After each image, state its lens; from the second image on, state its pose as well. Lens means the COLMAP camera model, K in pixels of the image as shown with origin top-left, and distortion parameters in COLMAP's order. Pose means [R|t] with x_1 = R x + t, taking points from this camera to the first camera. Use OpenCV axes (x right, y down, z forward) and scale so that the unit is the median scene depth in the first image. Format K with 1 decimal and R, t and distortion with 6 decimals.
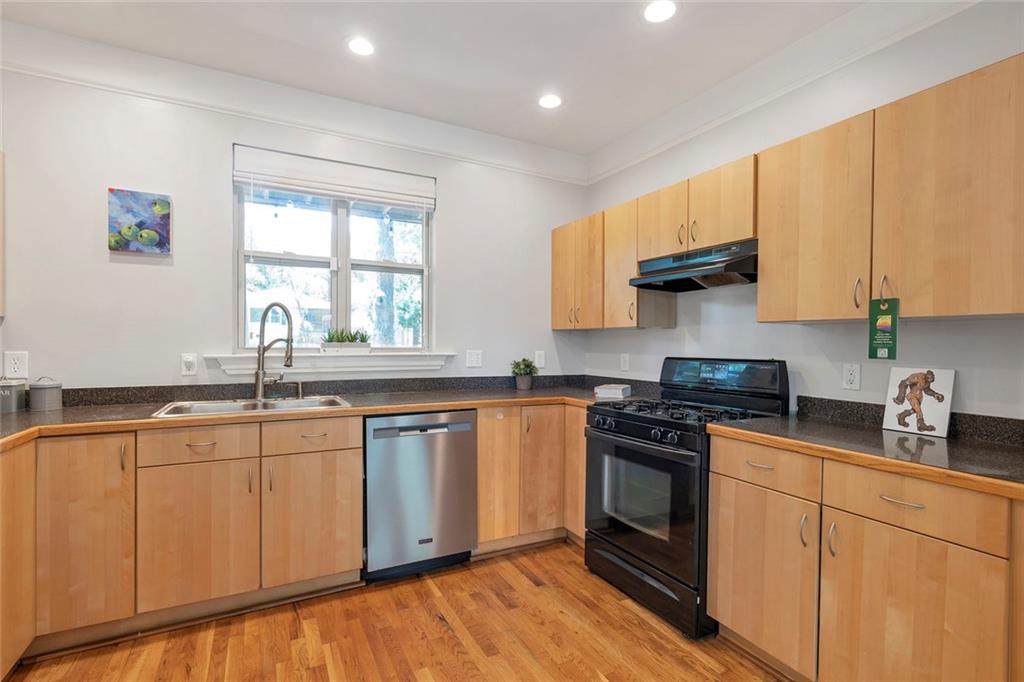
lens RADIAL K [[481.2, 0, 510.4], [0, 481.2, 344.9], [0, 0, 1]] dist [-0.004091, -0.001047]
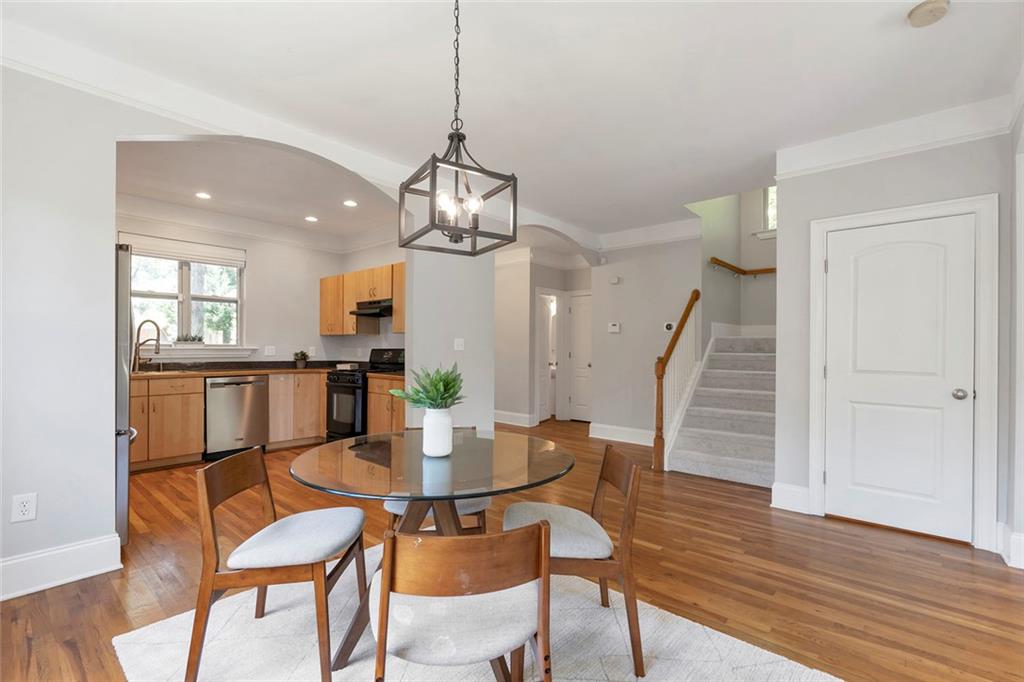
lens RADIAL K [[462.5, 0, 511.2], [0, 462.5, 346.0], [0, 0, 1]] dist [-0.003191, 0.001486]
pose [[0.935606, -0.000886, 0.353045, 0.198767], [0.002941, 0.999982, -0.005284, 0.027176], [-0.353034, 0.005982, 0.935592, -1.172464]]
